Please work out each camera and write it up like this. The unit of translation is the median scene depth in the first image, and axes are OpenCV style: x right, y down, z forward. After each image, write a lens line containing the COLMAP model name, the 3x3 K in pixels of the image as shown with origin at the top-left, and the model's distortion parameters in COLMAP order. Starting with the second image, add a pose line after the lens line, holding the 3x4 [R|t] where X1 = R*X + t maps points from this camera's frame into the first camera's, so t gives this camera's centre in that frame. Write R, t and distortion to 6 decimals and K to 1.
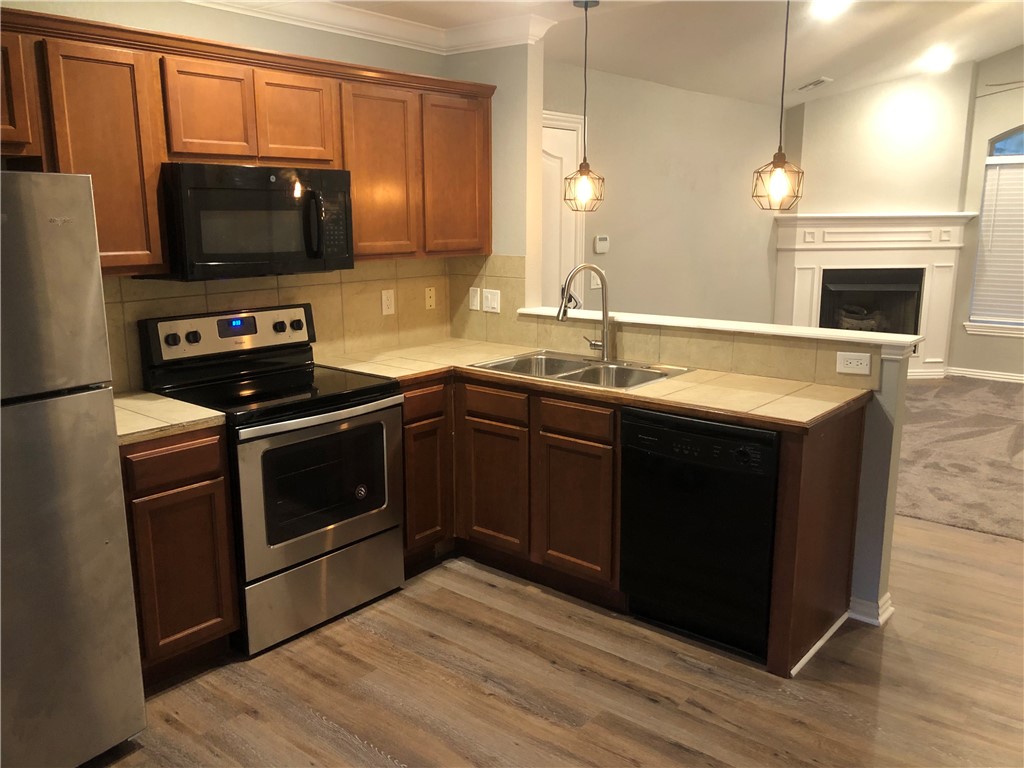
lens RADIAL K [[837.8, 0, 511.9], [0, 837.8, 383.1], [0, 0, 1]] dist [-0.003925, -0.001852]
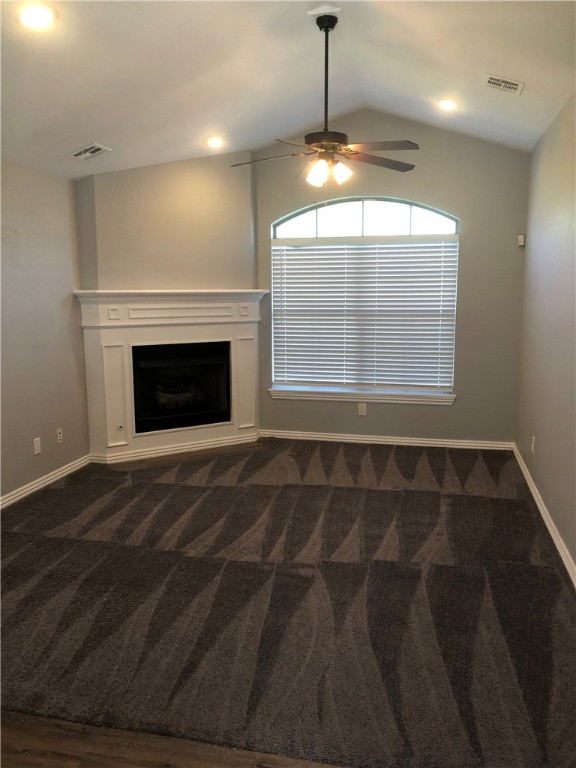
lens RADIAL K [[628.4, 0, 287.7], [0, 628.4, 384.6], [0, 0, 1]] dist [-0.003925, -0.001852]
pose [[0.888952, -0.064178, 0.453482, 0.197021], [0.090825, 0.995172, -0.037202, -0.047193], [-0.448905, 0.074258, 0.890489, 0.264869]]
